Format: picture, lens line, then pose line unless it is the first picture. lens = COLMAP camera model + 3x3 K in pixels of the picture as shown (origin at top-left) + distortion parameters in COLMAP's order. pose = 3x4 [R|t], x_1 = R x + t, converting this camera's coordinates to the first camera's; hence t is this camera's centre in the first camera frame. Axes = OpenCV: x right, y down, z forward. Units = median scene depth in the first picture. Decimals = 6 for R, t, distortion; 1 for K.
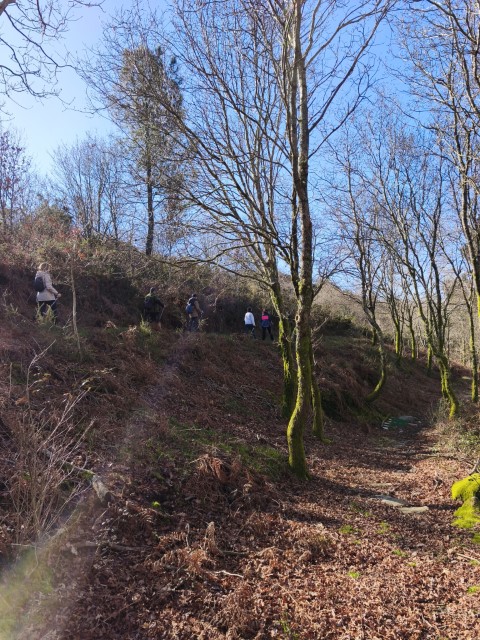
lens RADIAL K [[419.8, 0, 240.4], [0, 419.8, 320.5], [0, 0, 1]] dist [0.060641, -0.048651]
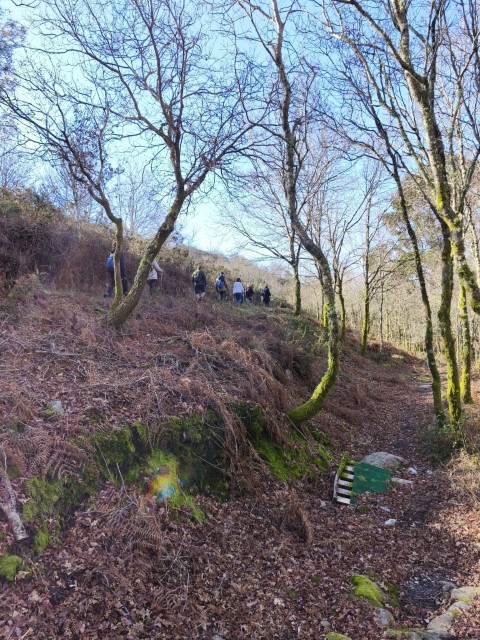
lens RADIAL K [[419.8, 0, 239.9], [0, 419.8, 319.6], [0, 0, 1]] dist [0.060641, -0.048651]
pose [[0.982142, -0.002432, 0.188123, 0.156495], [-0.005242, 0.999175, 0.040282, 0.064204], [-0.188066, -0.040549, 0.981319, 0.571738]]
